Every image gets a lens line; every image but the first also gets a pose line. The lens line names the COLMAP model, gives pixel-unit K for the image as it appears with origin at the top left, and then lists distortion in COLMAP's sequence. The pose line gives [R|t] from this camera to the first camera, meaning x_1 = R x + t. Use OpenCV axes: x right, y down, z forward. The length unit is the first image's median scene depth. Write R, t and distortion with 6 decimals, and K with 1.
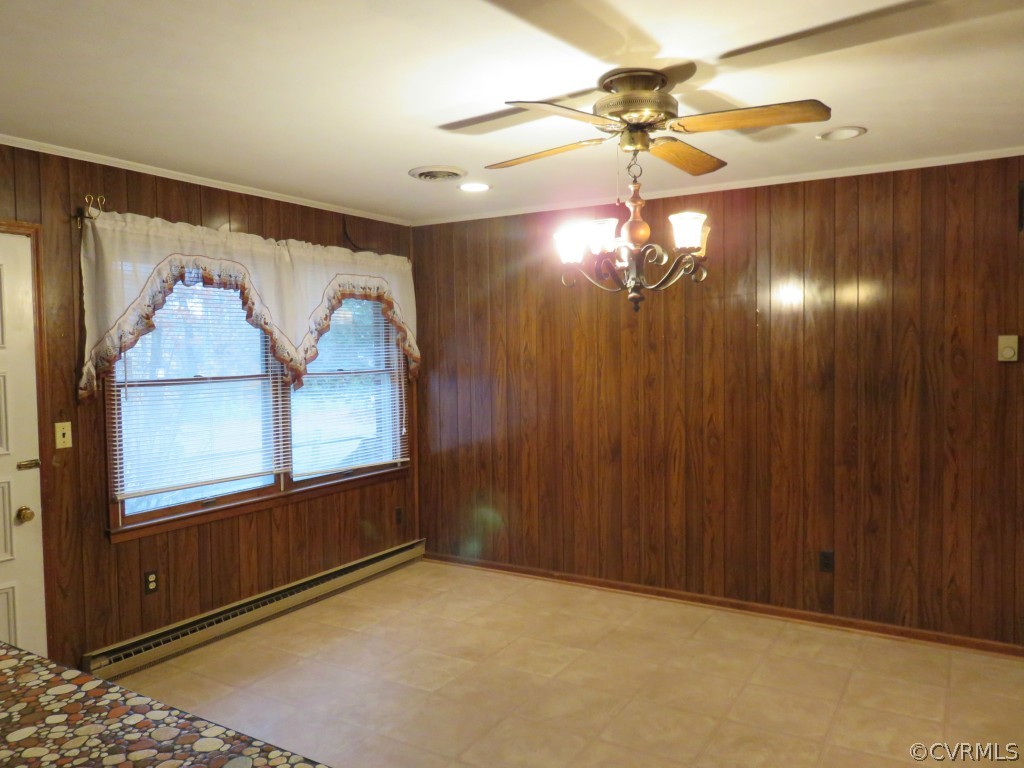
lens RADIAL K [[770.4, 0, 504.6], [0, 770.4, 383.0], [0, 0, 1]] dist [-0.007419, 0.003021]
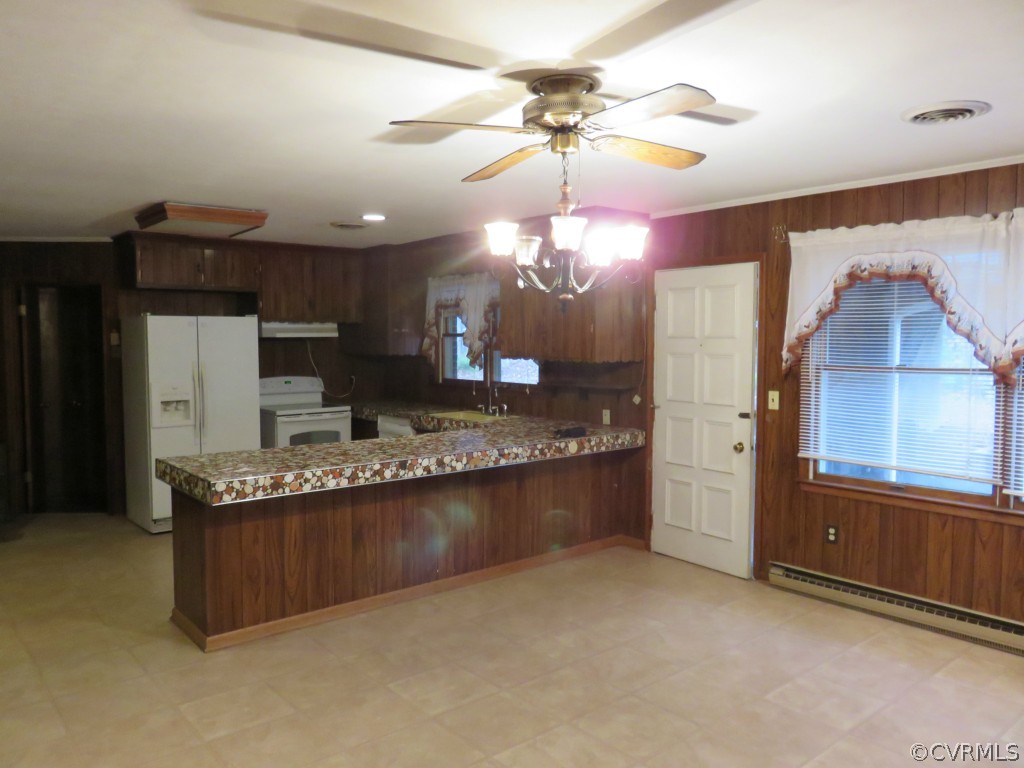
lens RADIAL K [[765.2, 0, 500.5], [0, 765.2, 383.0], [0, 0, 1]] dist [0.004048, 0.003666]
pose [[-0.324774, 0.068923, -0.943277, 0.812689], [-0.035524, 0.995748, 0.084988, -0.058359], [0.945124, 0.061111, -0.320945, 0.879267]]
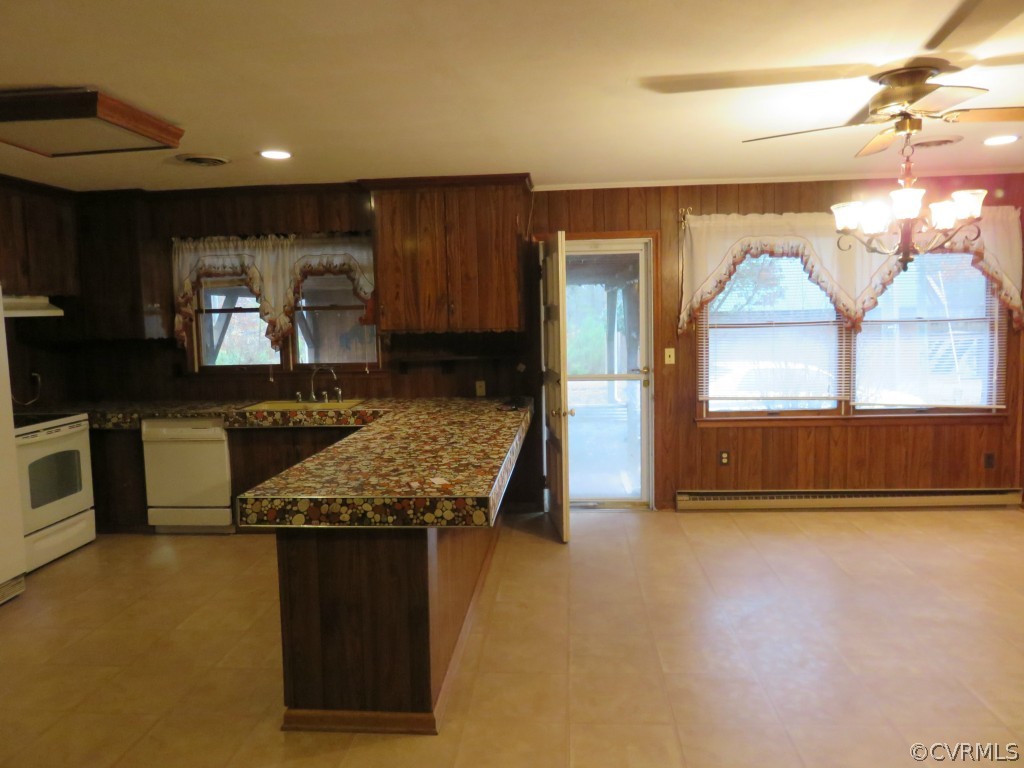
lens RADIAL K [[770.4, 0, 504.6], [0, 770.4, 383.0], [0, 0, 1]] dist [-0.007419, 0.003021]
pose [[0.449012, 0.083995, -0.889569, 0.676203], [-0.019655, 0.996259, 0.084149, -0.006712], [0.893310, -0.020300, 0.448983, -0.059790]]
